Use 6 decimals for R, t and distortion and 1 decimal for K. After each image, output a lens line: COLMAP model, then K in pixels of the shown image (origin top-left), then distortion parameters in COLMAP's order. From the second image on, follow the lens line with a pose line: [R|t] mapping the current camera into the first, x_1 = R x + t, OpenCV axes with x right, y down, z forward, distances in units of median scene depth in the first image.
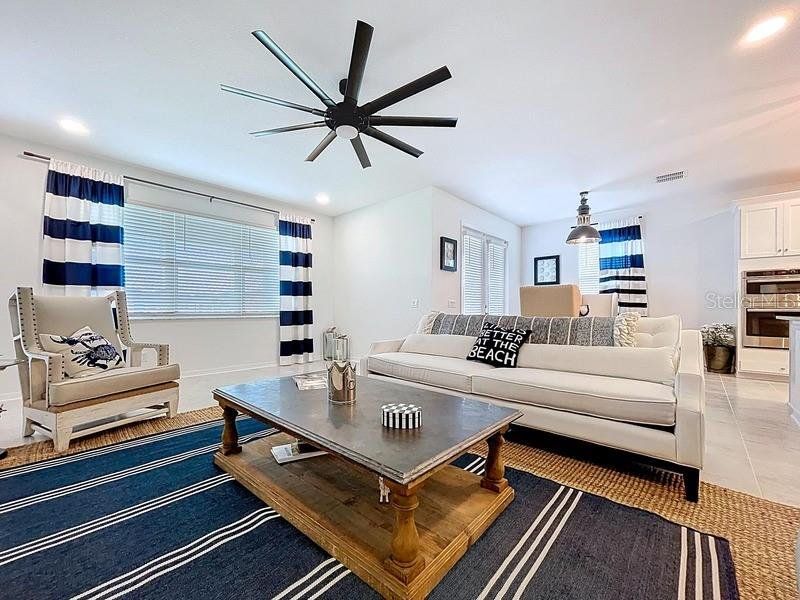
lens RADIAL K [[322.3, 0, 398.1], [0, 322.3, 305.5], [0, 0, 1]] dist [0.000901, -0.000602]
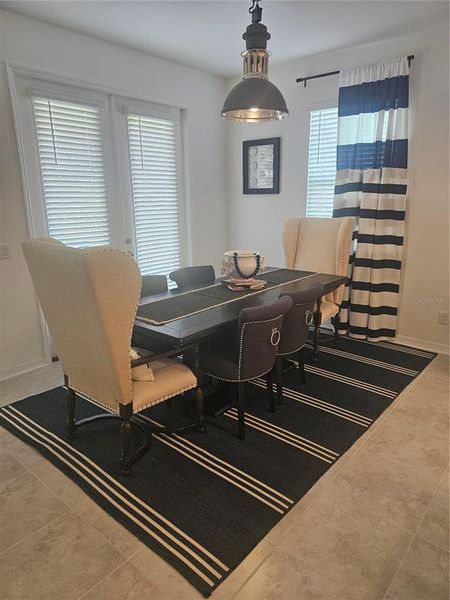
lens RADIAL K [[403.5, 0, 224.9], [0, 403.5, 299.8], [0, 0, 1]] dist [0.002639, -0.000605]
pose [[0.999252, -0.016259, 0.035098, 0.434637], [0.006586, 0.965633, 0.259824, -0.080683], [-0.038117, -0.259399, 0.965018, 0.323577]]
